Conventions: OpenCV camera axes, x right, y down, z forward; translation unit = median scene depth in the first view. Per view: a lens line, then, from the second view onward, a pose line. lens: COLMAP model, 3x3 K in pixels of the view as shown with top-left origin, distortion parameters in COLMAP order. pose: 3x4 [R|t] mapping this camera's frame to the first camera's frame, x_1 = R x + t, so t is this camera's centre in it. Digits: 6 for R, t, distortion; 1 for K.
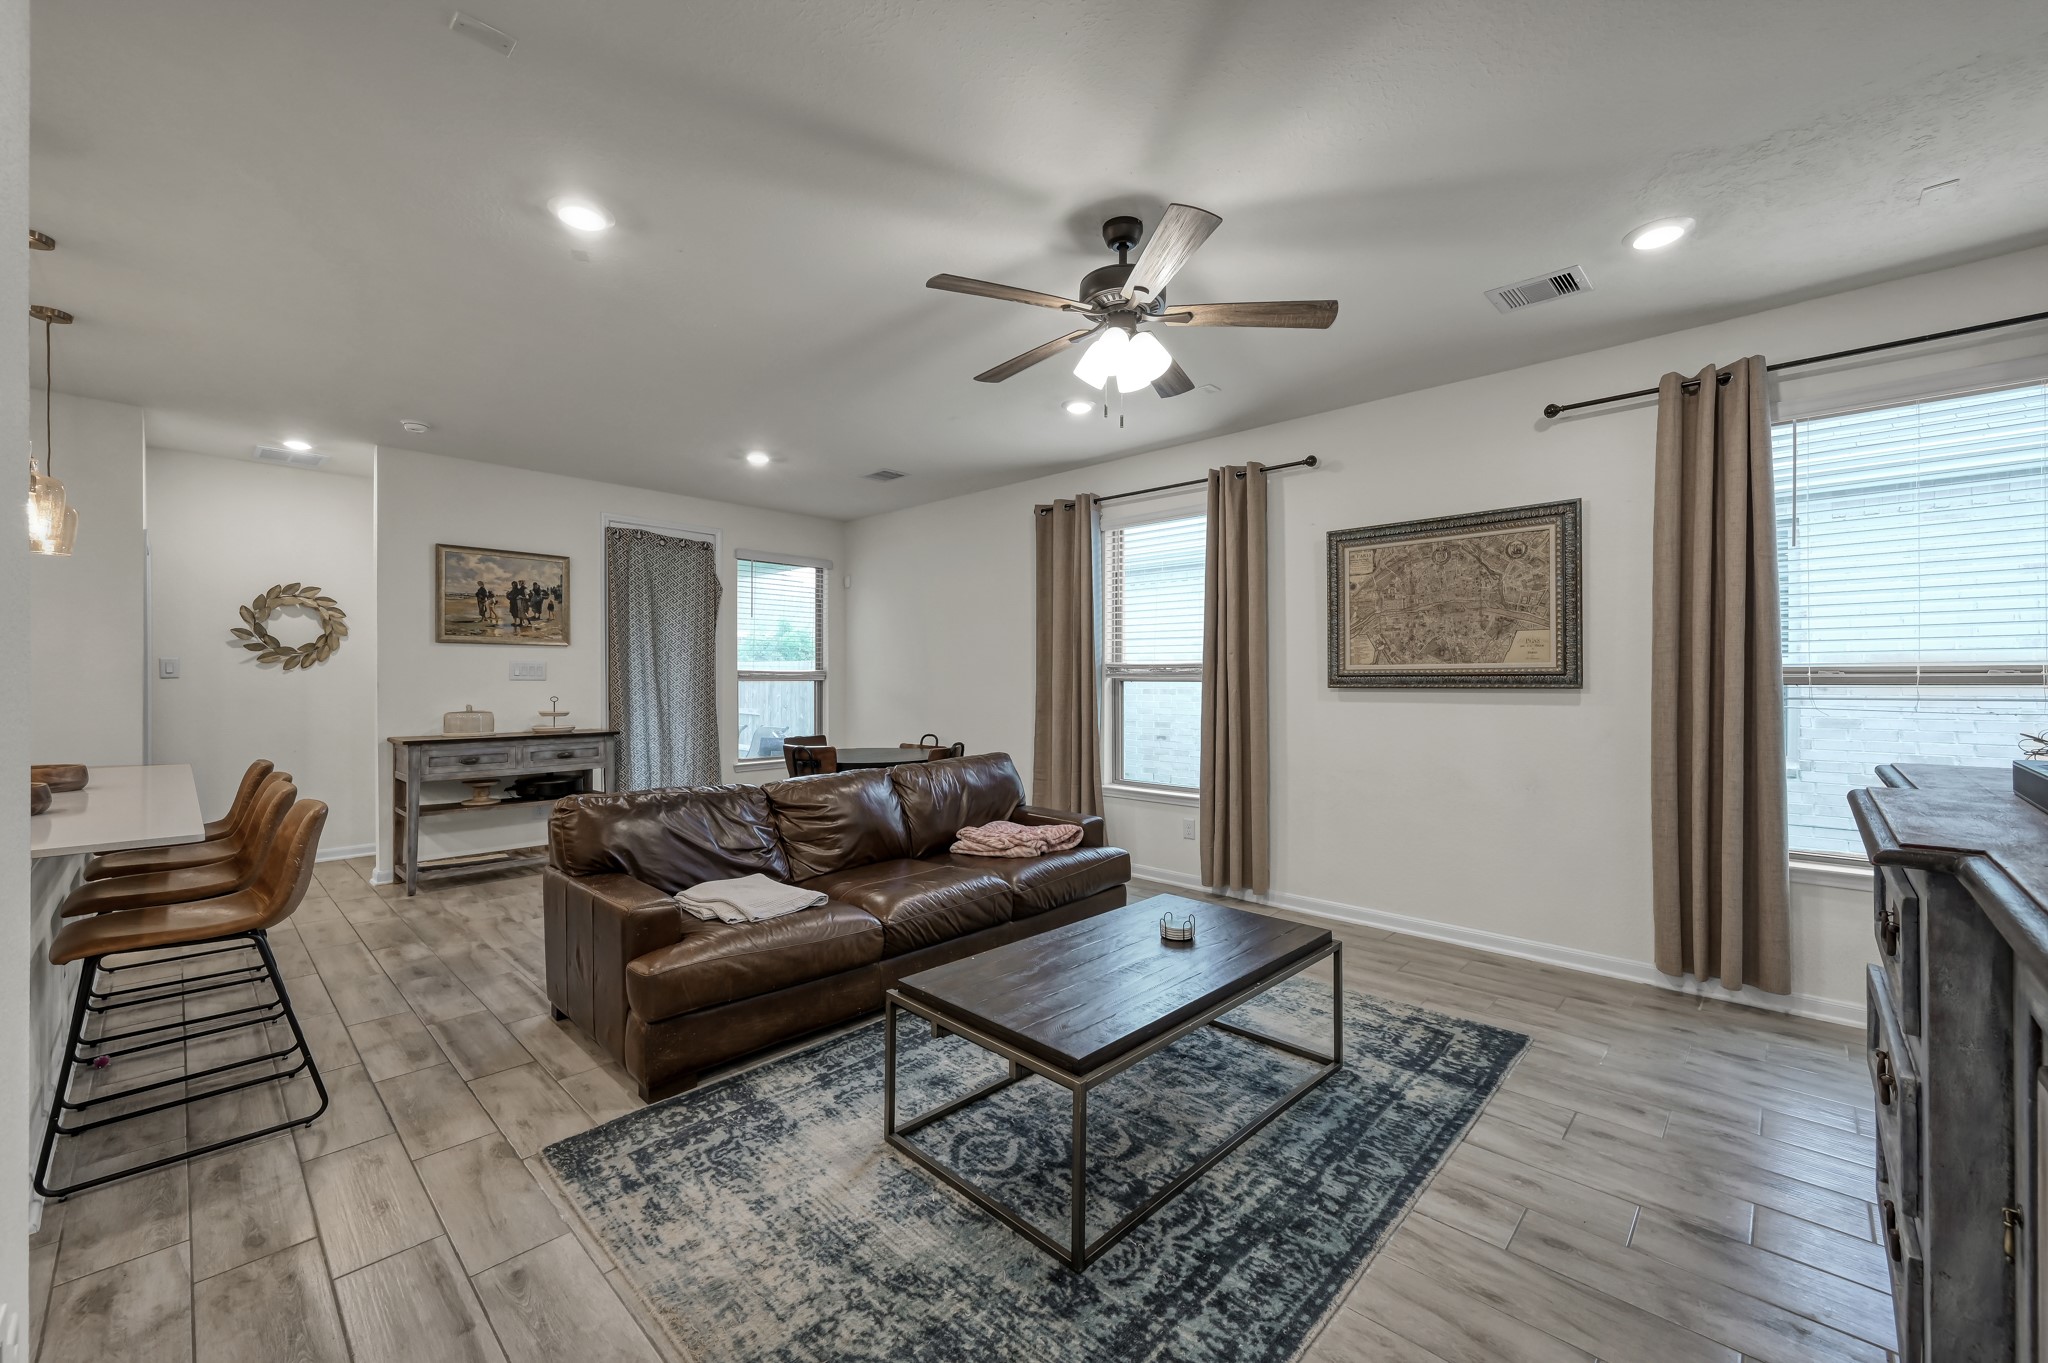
lens RADIAL K [[810.9, 0, 1024.7], [0, 810.9, 677.2], [0, 0, 1]] dist [0.000081, 0.000101]
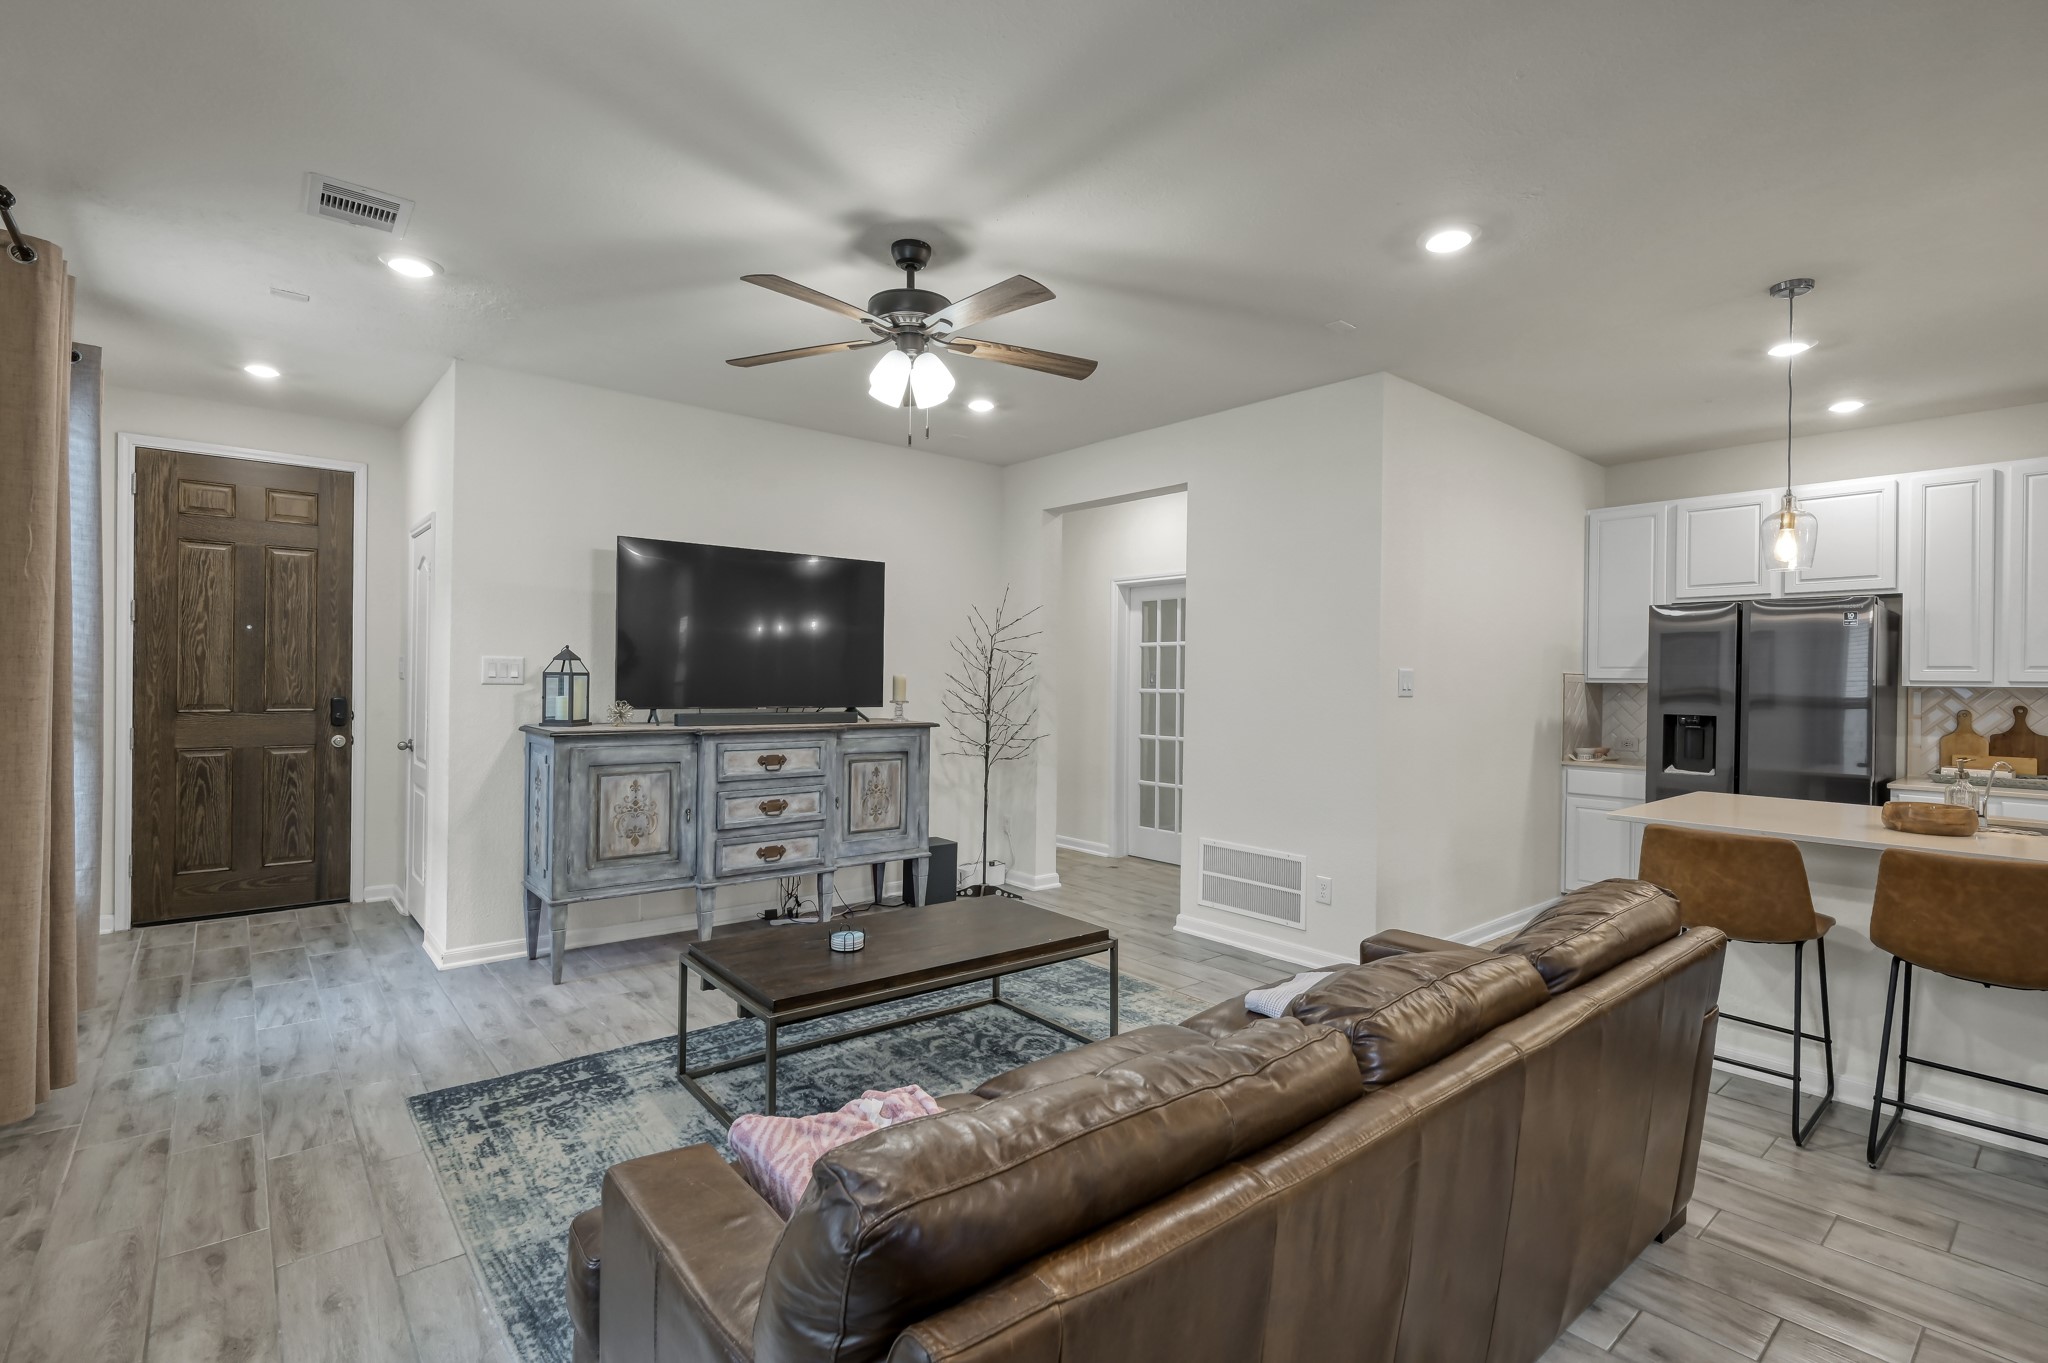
lens RADIAL K [[937.3, 0, 1020.2], [0, 937.3, 680.3], [0, 0, 1]] dist [-0.001009, -0.000228]
pose [[-0.993977, -0.013851, 0.108708, -0.081827], [-0.013952, 0.999903, -0.000171, -0.009018], [-0.108695, -0.001687, -0.994074, 1.181925]]
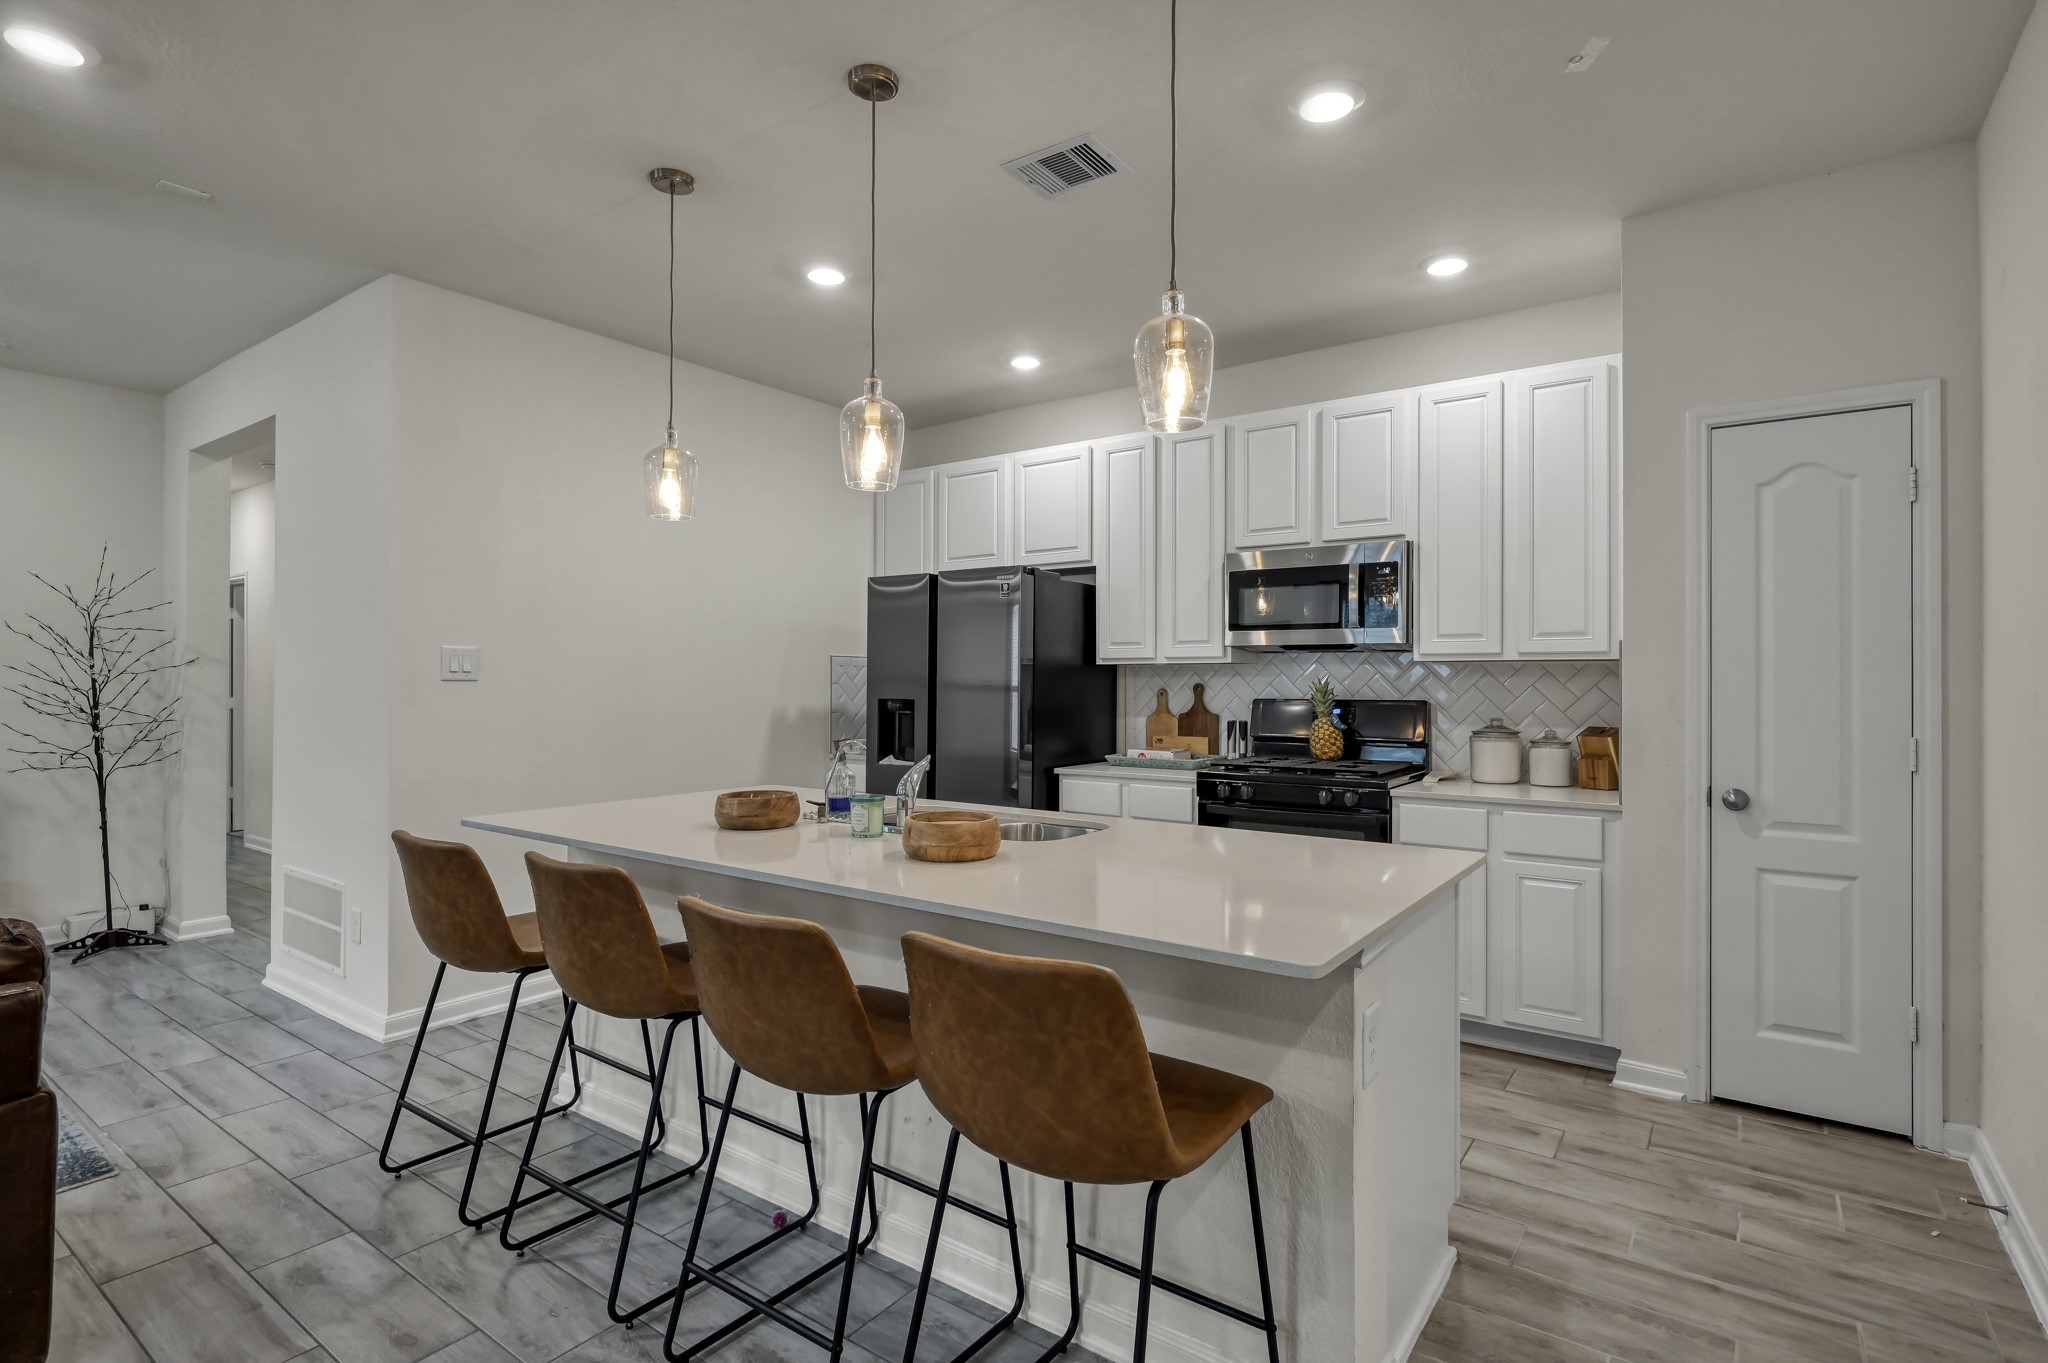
lens RADIAL K [[997.2, 0, 1025.5], [0, 997.2, 678.4], [0, 0, 1]] dist [-0.000890, 0.000045]
pose [[-0.991047, -0.002890, -0.133479, -0.697860], [-0.002323, 0.999988, -0.004404, 0.002756], [0.133490, -0.004054, -0.991042, 1.073558]]
